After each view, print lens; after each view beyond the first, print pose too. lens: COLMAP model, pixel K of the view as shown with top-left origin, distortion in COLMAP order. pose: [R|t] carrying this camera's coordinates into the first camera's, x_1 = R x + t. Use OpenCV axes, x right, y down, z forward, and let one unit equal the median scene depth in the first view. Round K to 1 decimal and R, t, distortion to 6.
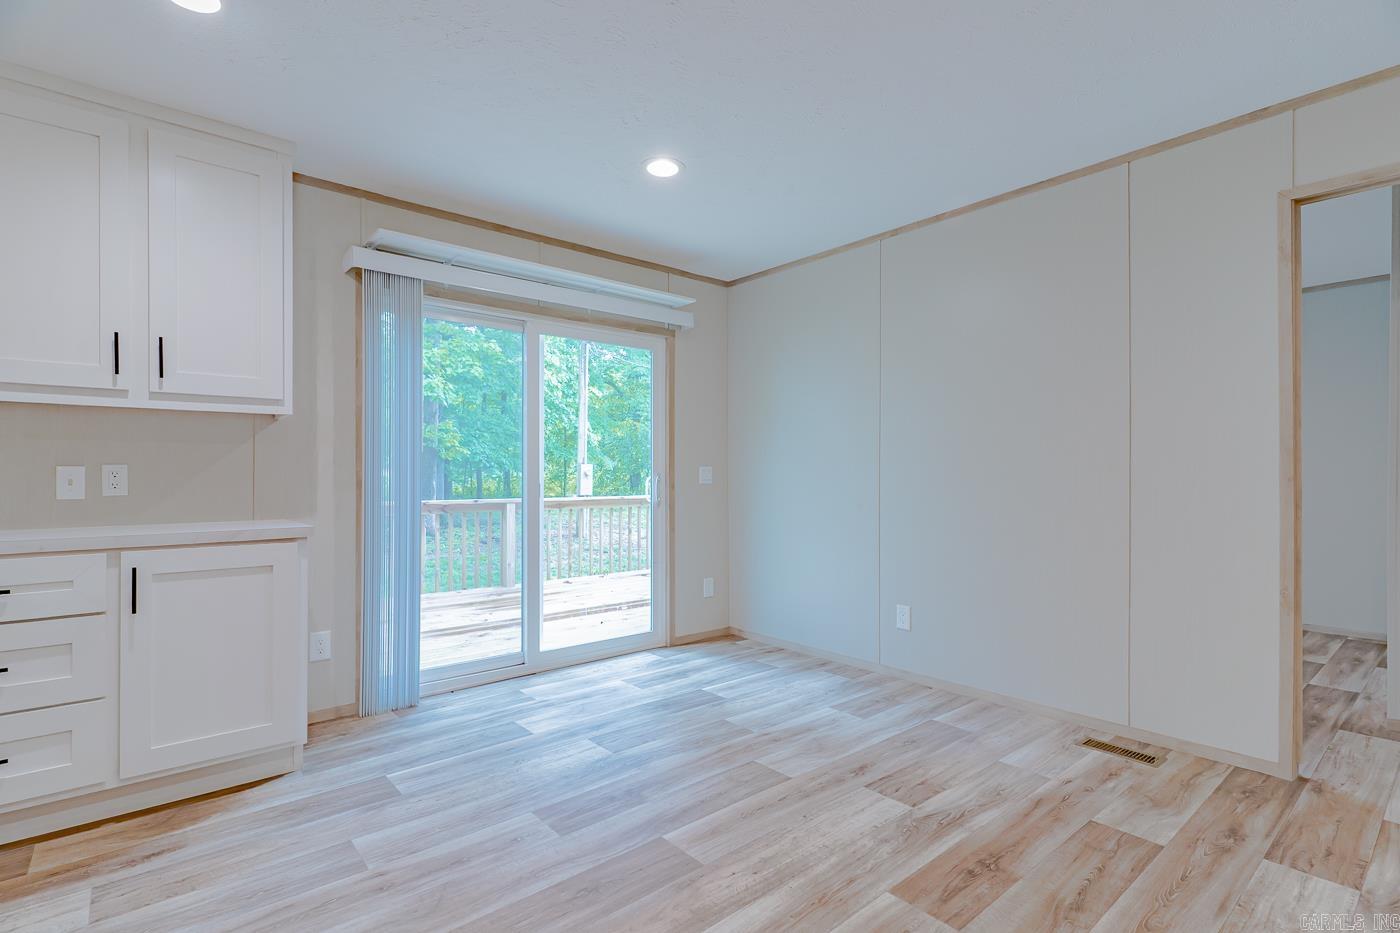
lens RADIAL K [[671.8, 0, 683.8], [0, 671.8, 475.6], [0, 0, 1]] dist [0.032690, -0.010232]
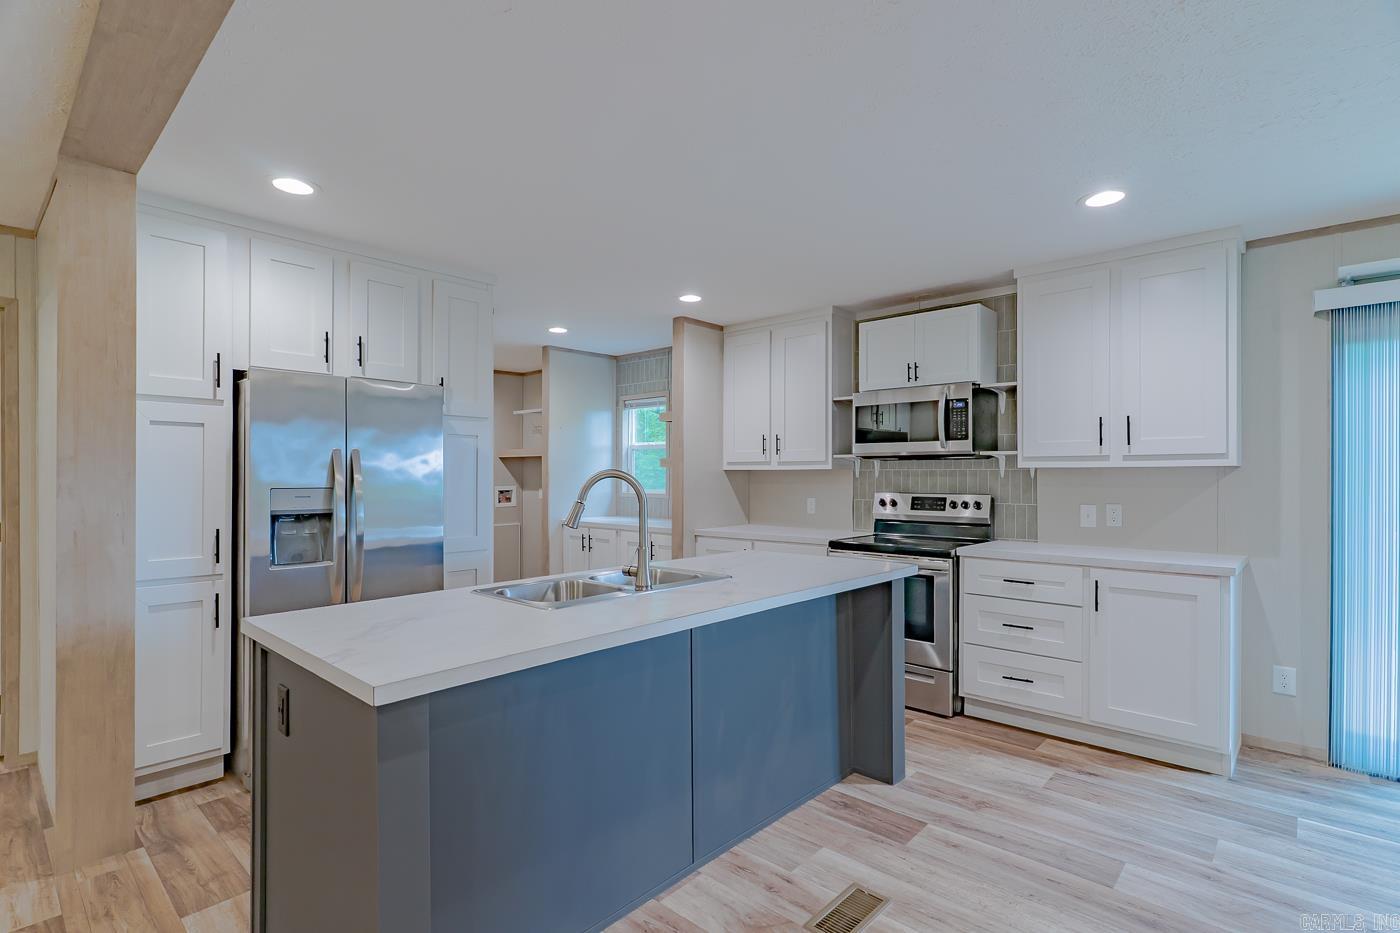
lens RADIAL K [[673.4, 0, 698.8], [0, 673.4, 475.5], [0, 0, 1]] dist [0.000537, -0.000311]
pose [[0.146489, 0.003047, -0.989208, 0.348010], [-0.000207, 0.999995, 0.003049, -0.066046], [0.989212, -0.000242, 0.146489, -0.044419]]
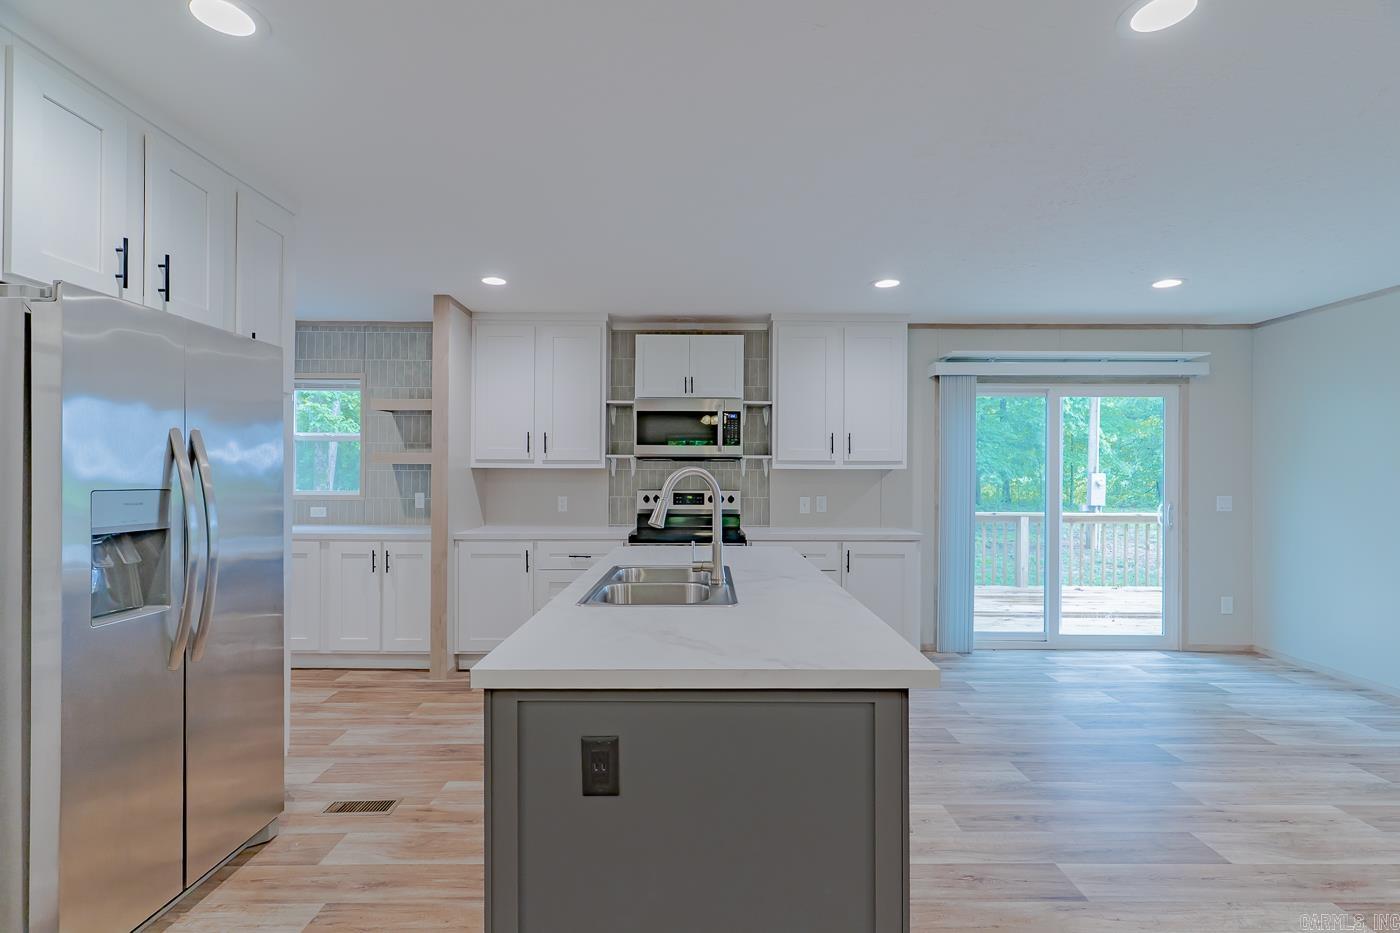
lens RADIAL K [[670.3, 0, 696.2], [0, 670.3, 473.6], [0, 0, 1]] dist [0.001497, 0.000047]
pose [[0.775621, 0.003542, -0.631188, 0.080815], [-0.006258, 0.999978, -0.002077, -0.061408], [0.631167, 0.005561, 0.775627, -0.588263]]
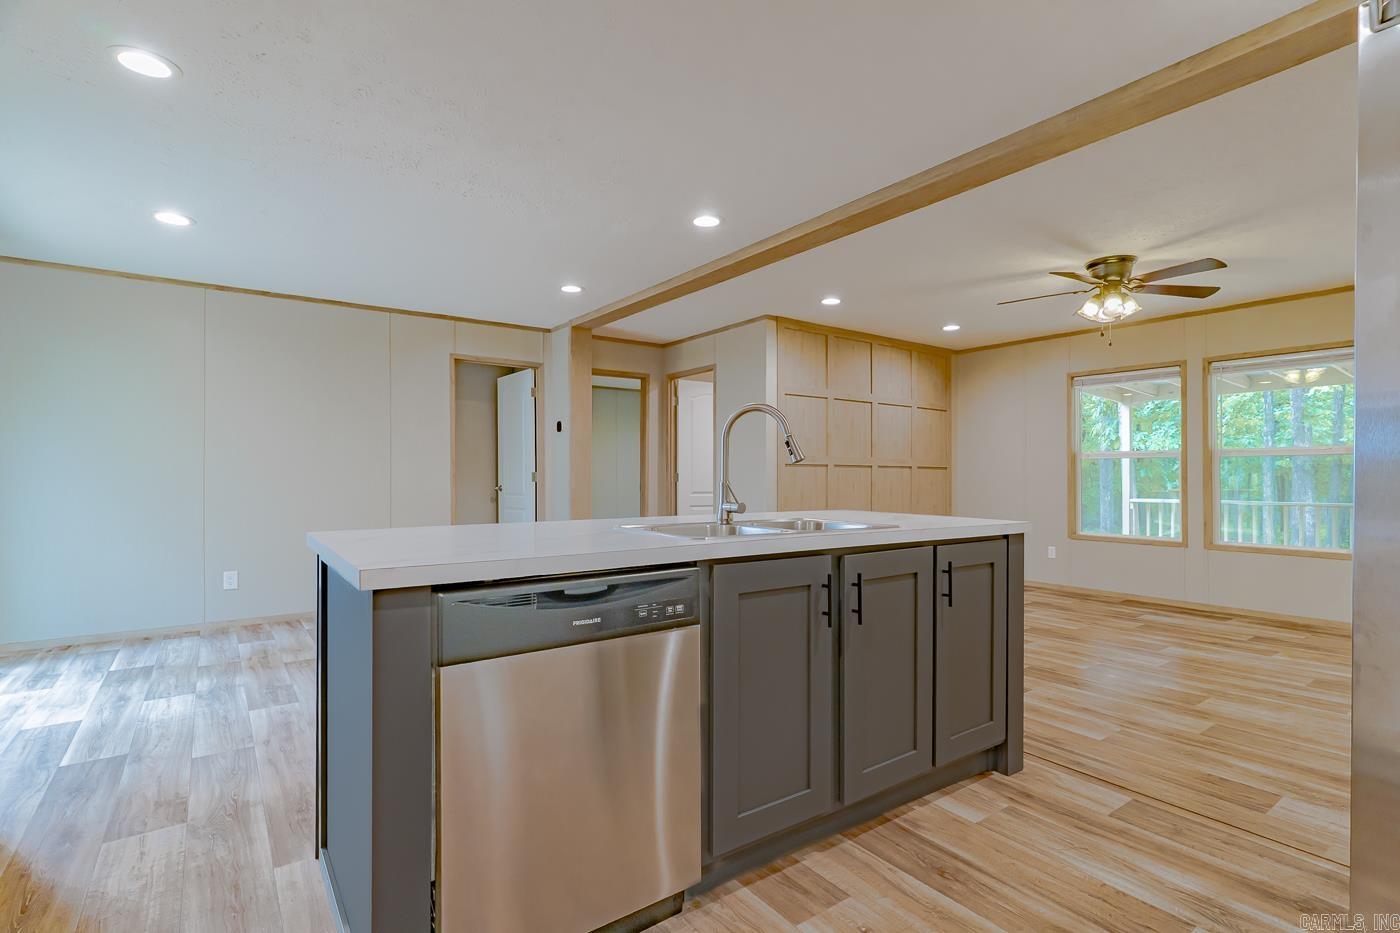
lens RADIAL K [[673.4, 0, 698.8], [0, 673.4, 475.5], [0, 0, 1]] dist [0.000537, -0.000311]
pose [[0.054705, 0.002741, 0.998499, -1.091738], [0.000554, 0.999996, -0.002776, 0.006813], [-0.998502, 0.000705, 0.054703, -0.009653]]
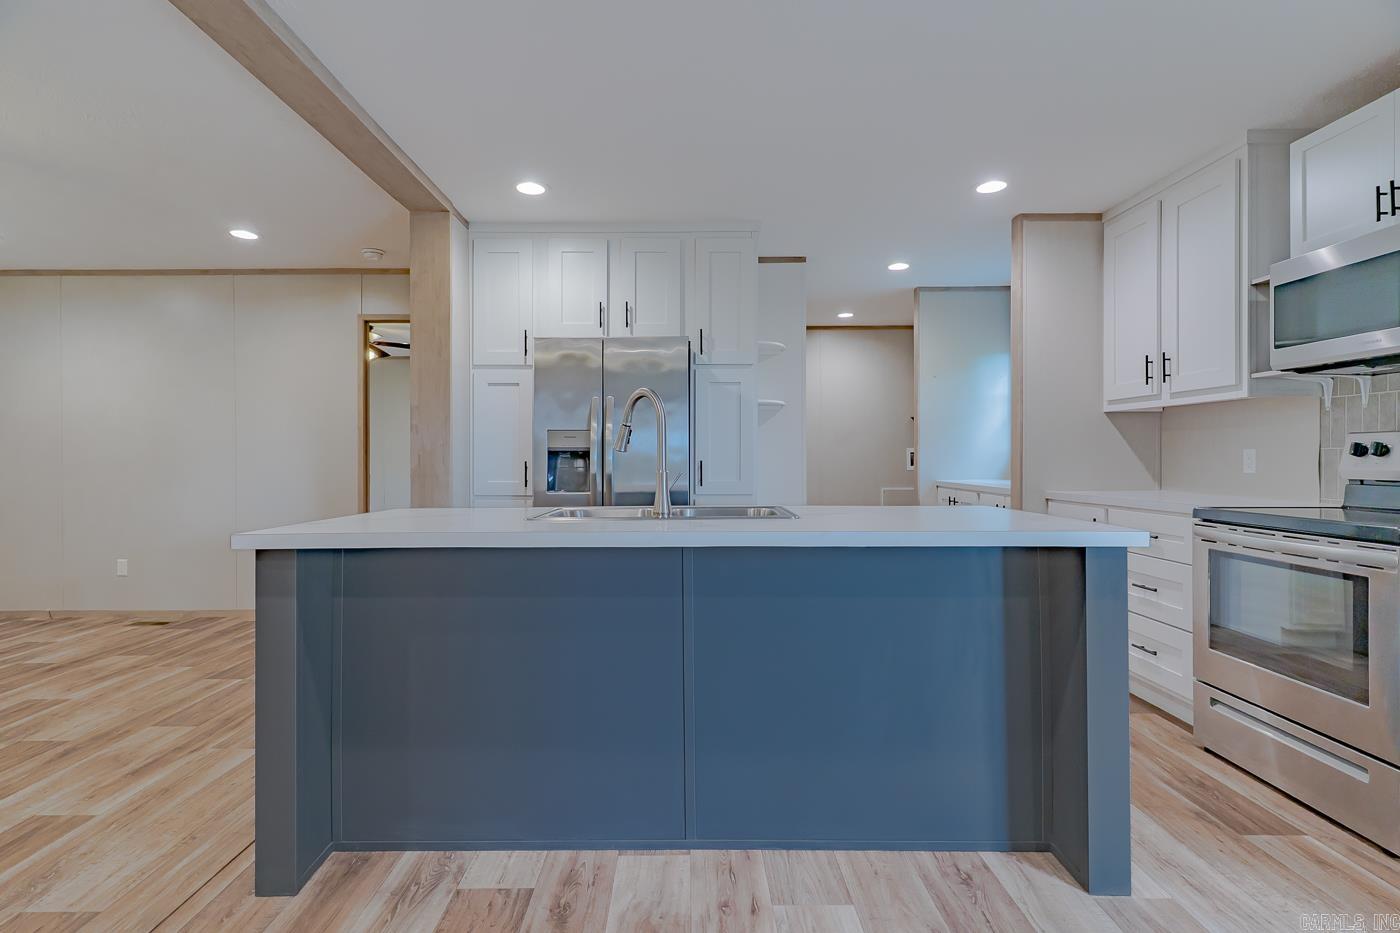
lens RADIAL K [[672.7, 0, 688.6], [0, 672.7, 457.2], [0, 0, 1]] dist [0.003774, 0.000264]
pose [[-0.628952, 0.005808, -0.777423, 0.119565], [0.004462, 0.999983, 0.003861, -0.003340], [0.777431, -0.001040, -0.628967, 0.428729]]
